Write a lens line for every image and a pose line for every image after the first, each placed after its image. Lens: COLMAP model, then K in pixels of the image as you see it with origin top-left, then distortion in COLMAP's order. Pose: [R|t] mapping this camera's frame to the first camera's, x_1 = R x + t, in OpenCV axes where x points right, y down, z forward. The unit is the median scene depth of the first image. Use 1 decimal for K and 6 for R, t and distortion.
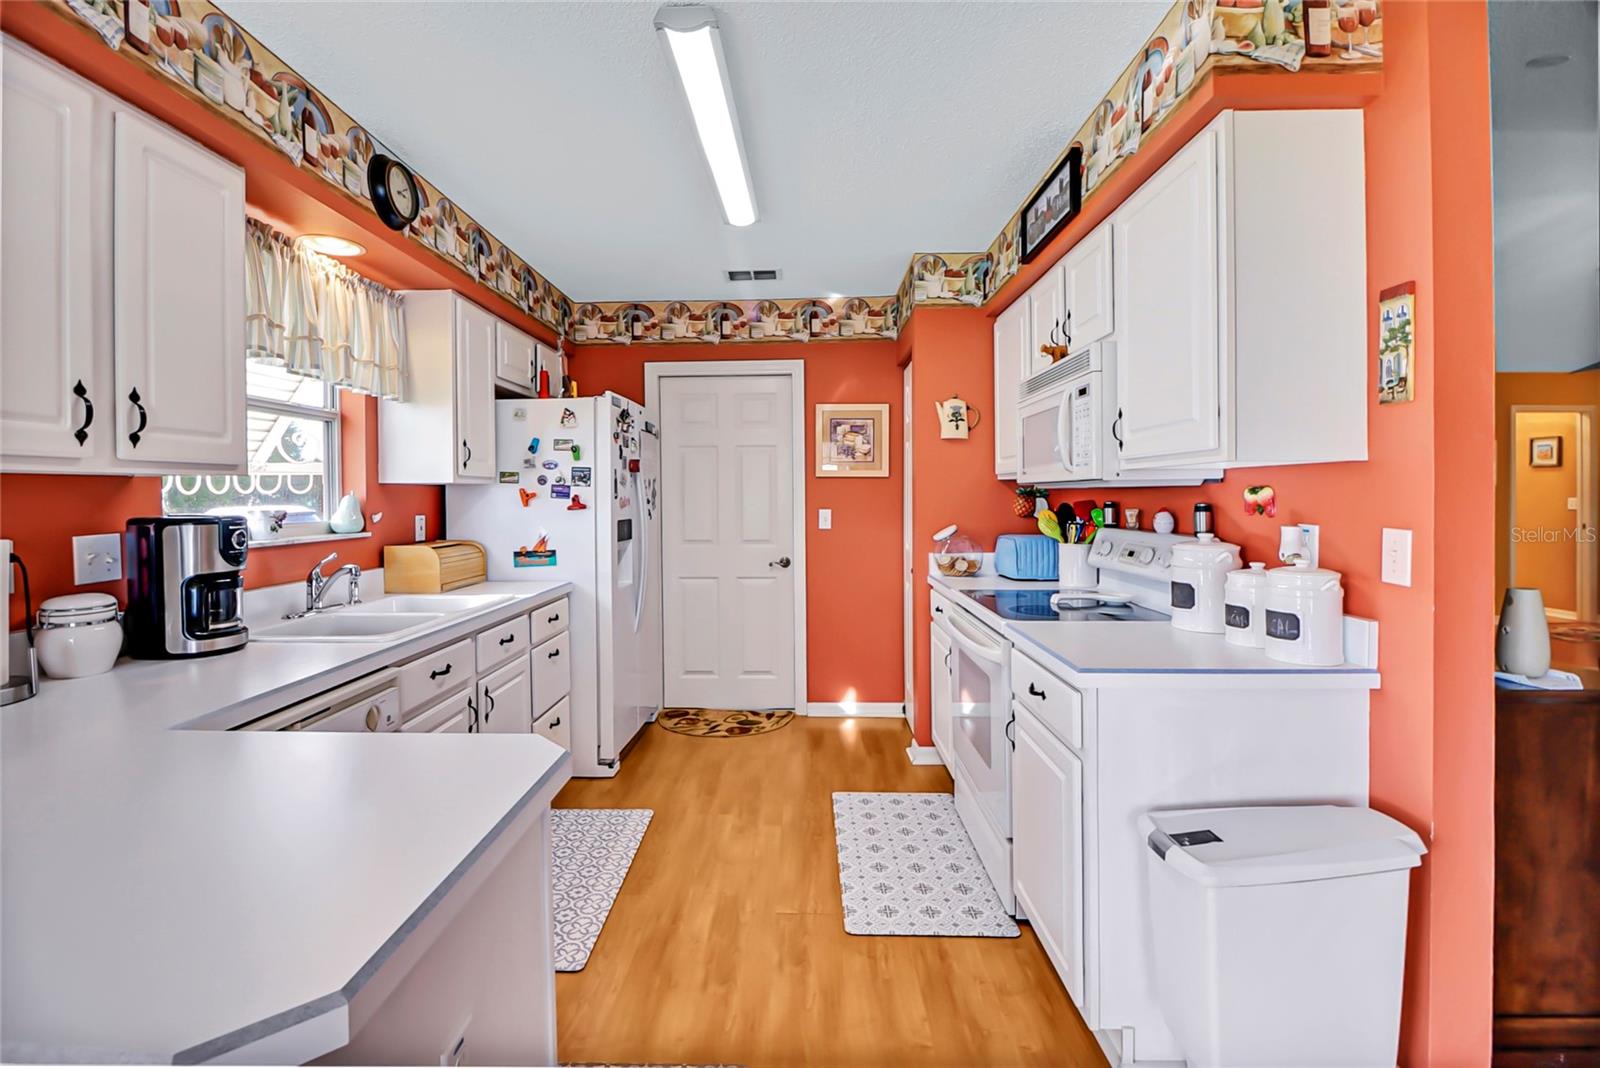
lens RADIAL K [[698.4, 0, 777.4], [0, 698.4, 502.3], [0, 0, 1]] dist [-0.000512, -0.013897]
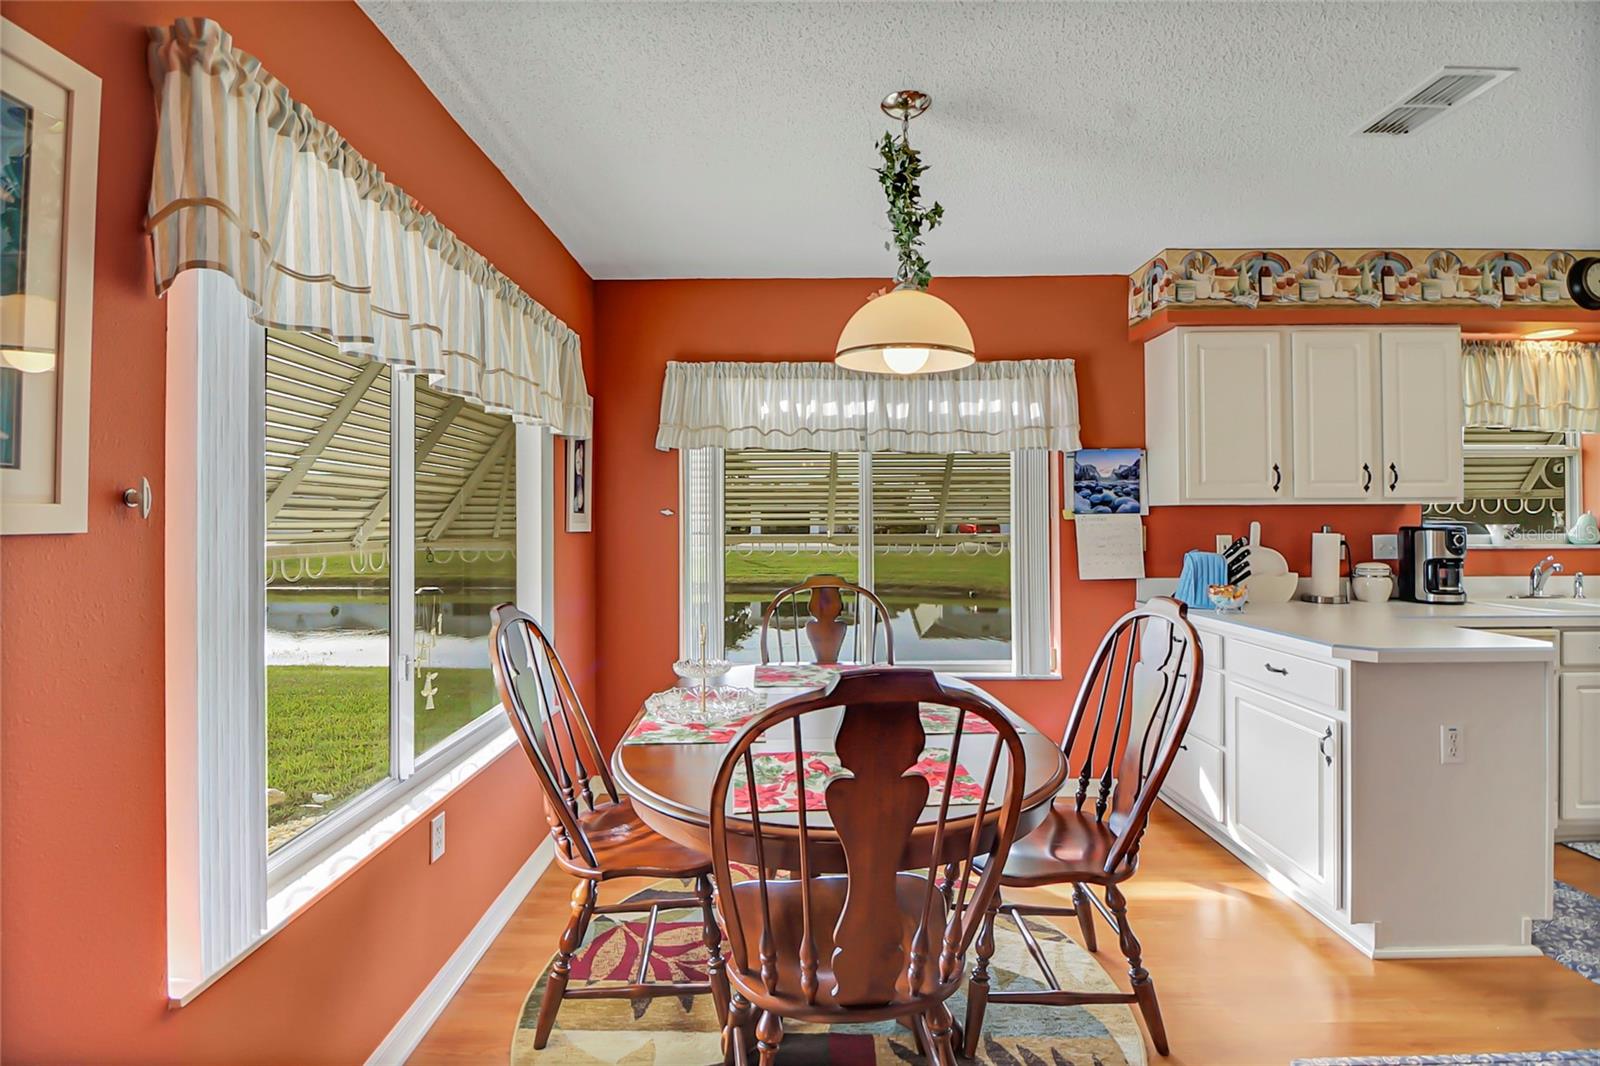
lens RADIAL K [[725.1, 0, 780.1], [0, 725.1, 513.8], [0, 0, 1]] dist [0.002089, -0.012200]
pose [[0.005858, -0.003042, -0.999978, 0.918481], [-0.009803, 0.999947, -0.003099, 0.009631], [0.999935, 0.009821, 0.005828, -0.637906]]
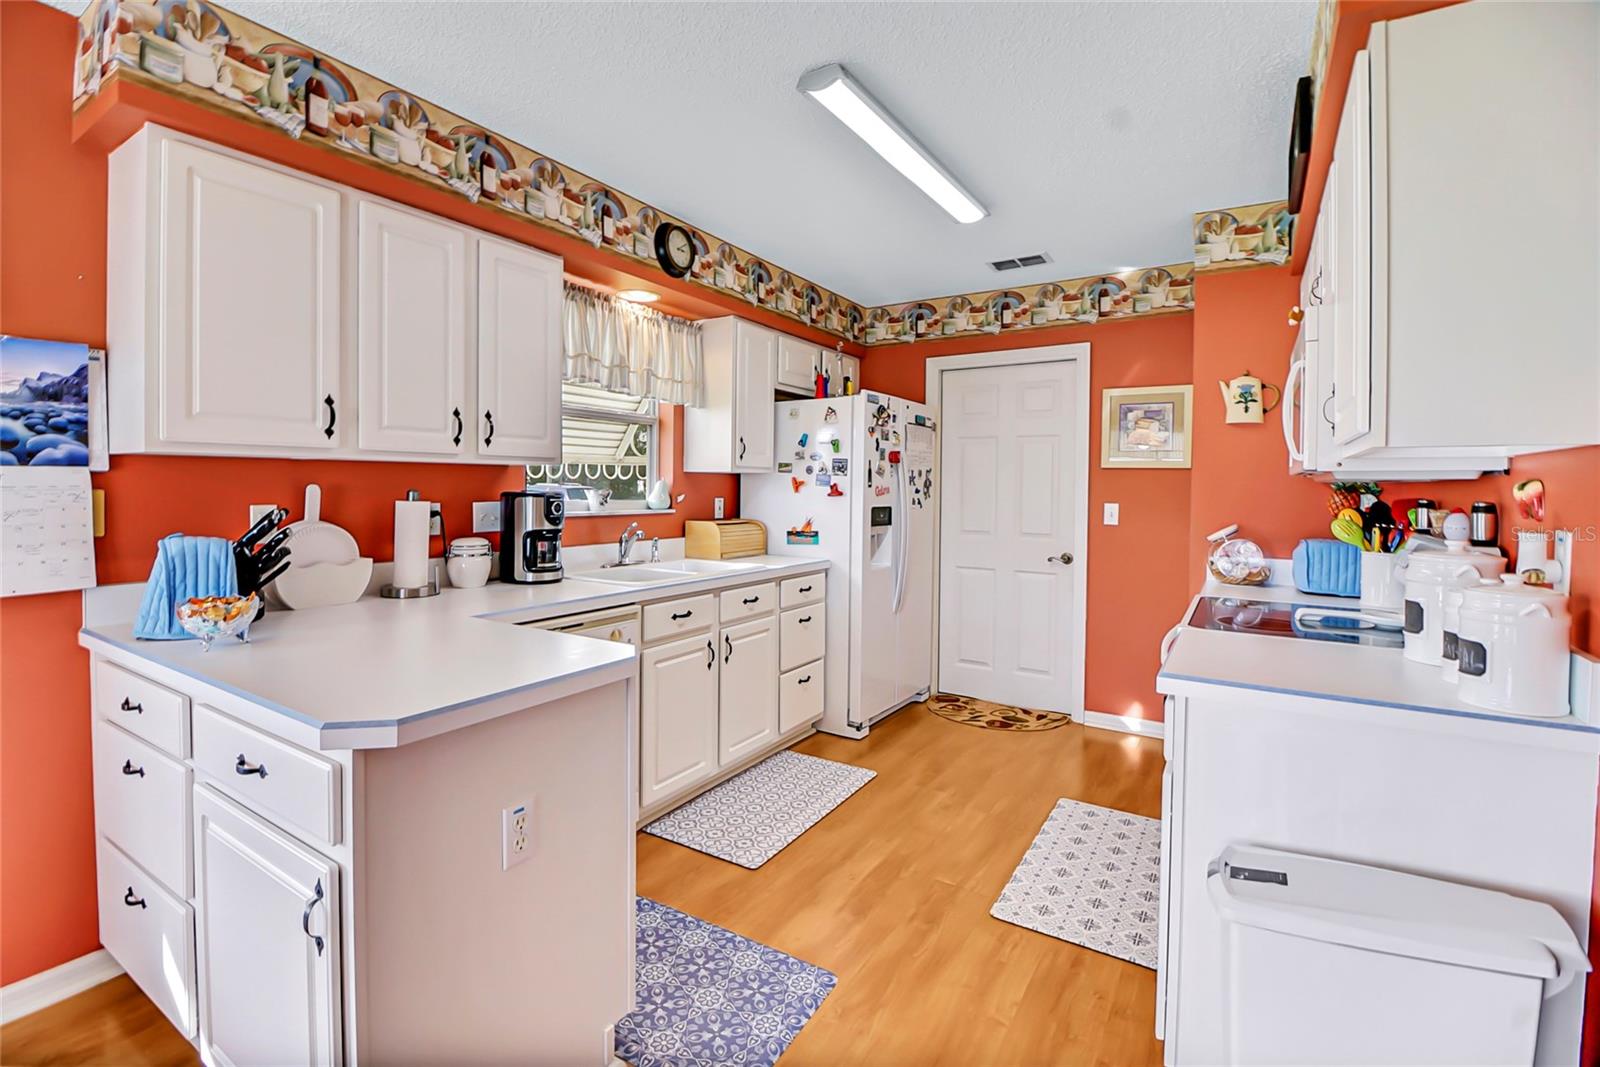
lens RADIAL K [[721.3, 0, 790.4], [0, 721.3, 491.4], [0, 0, 1]] dist [0.001718, -0.012925]
pose [[0.860563, 0.018494, -0.509009, 0.401555], [-0.021338, 0.999772, 0.000249, 0.006460], [0.508897, 0.010647, 0.860761, -0.065849]]
